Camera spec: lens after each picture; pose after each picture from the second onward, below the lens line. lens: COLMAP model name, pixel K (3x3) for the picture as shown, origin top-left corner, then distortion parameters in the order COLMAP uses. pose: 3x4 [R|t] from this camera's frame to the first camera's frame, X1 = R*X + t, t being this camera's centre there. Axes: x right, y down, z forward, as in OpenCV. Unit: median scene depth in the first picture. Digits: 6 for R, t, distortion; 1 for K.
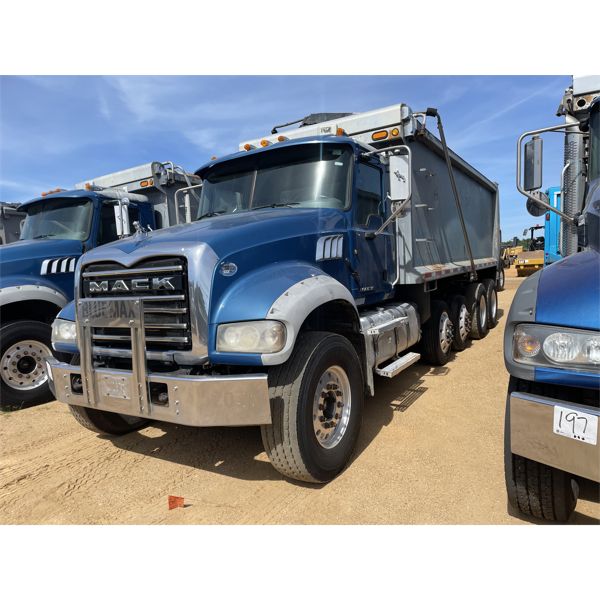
lens RADIAL K [[450.4, 0, 300.8], [0, 450.4, 298.4], [0, 0, 1]] dist [0.044425, 0.005157]
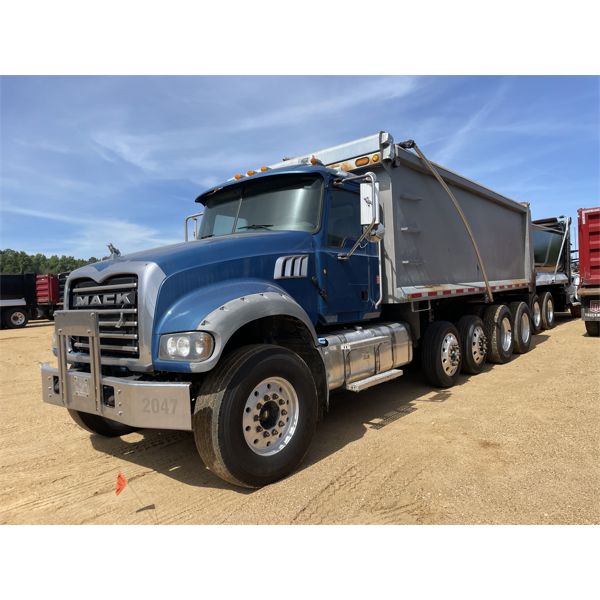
lens RADIAL K [[450.4, 0, 308.3], [0, 450.4, 290.1], [0, 0, 1]] dist [0.044425, 0.005157]
pose [[0.989713, 0.010990, -0.142644, 0.294017], [-0.019980, 0.997892, -0.061743, 0.006324], [0.141664, 0.063958, 0.987846, -0.056823]]
